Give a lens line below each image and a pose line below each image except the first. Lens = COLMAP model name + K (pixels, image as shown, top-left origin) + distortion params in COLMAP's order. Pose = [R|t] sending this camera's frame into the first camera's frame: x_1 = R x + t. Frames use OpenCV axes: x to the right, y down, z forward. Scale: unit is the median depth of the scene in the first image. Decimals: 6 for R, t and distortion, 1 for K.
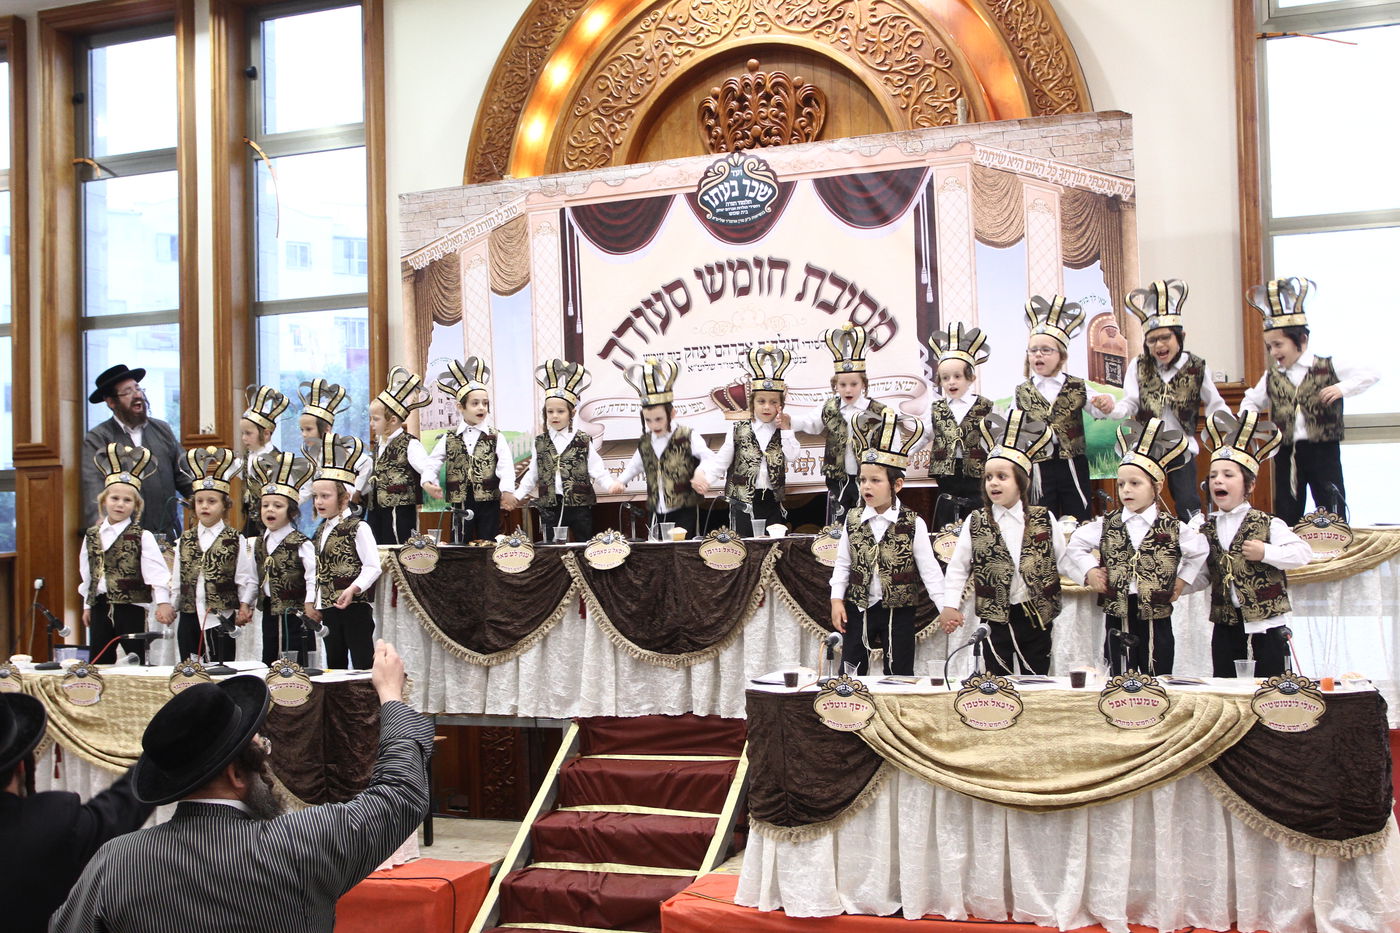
lens RADIAL K [[1621.5, 0, 699.7], [0, 1621.5, 468.7], [0, 0, 1]] dist [-0.035989, 0.000000]
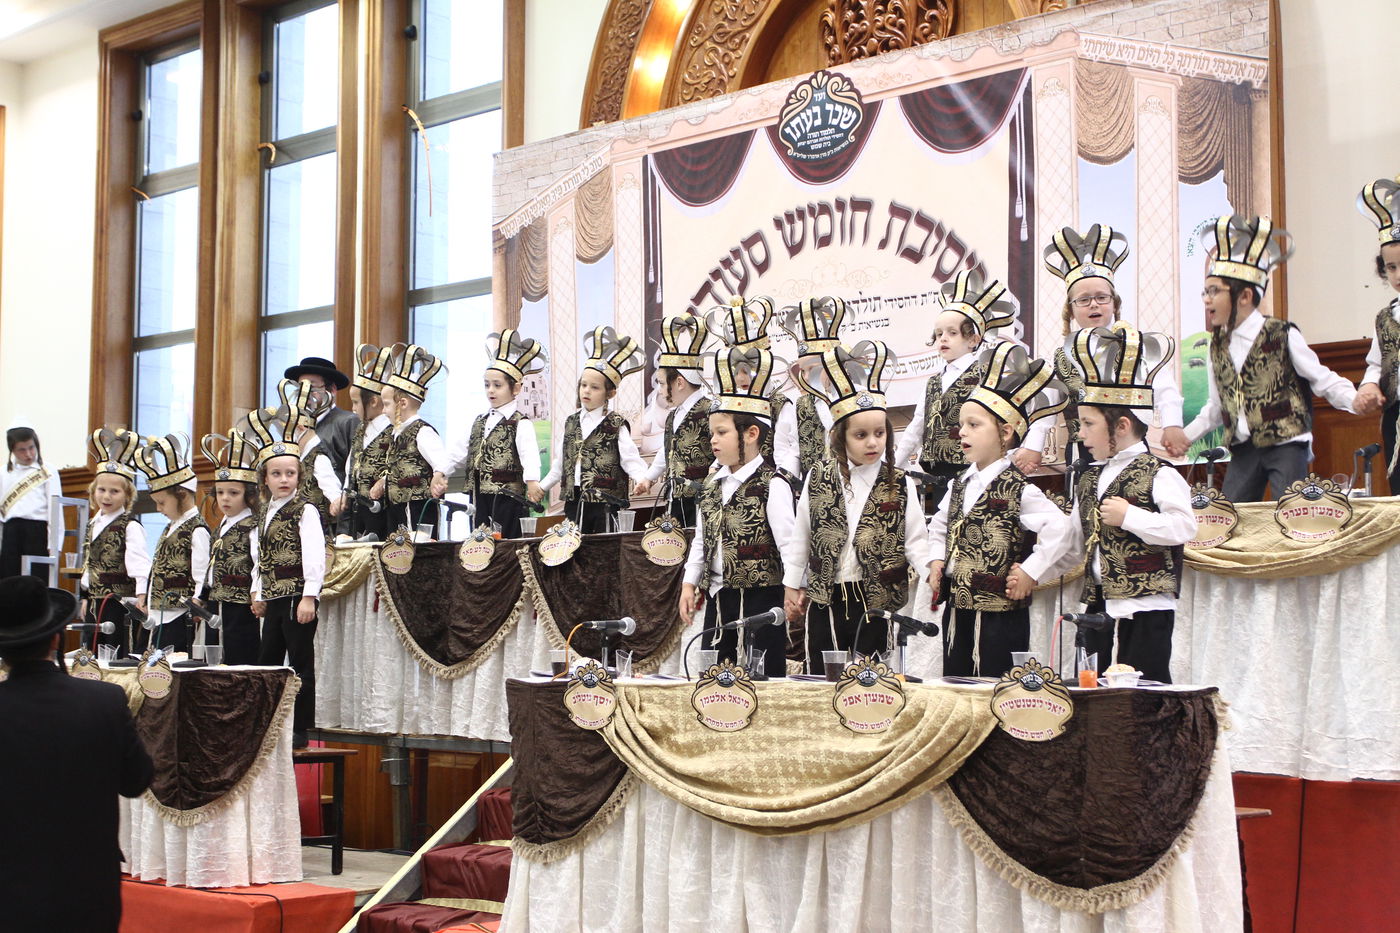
lens RADIAL K [[2094.0, 0, 699.3], [0, 2094.0, 472.1], [0, 0, 1]] dist [0.010536, 0.000000]
pose [[0.918542, -0.006788, -0.395265, 0.422105], [-0.010850, 0.999043, -0.042371, 0.055892], [0.395175, 0.043208, 0.917589, 0.023405]]
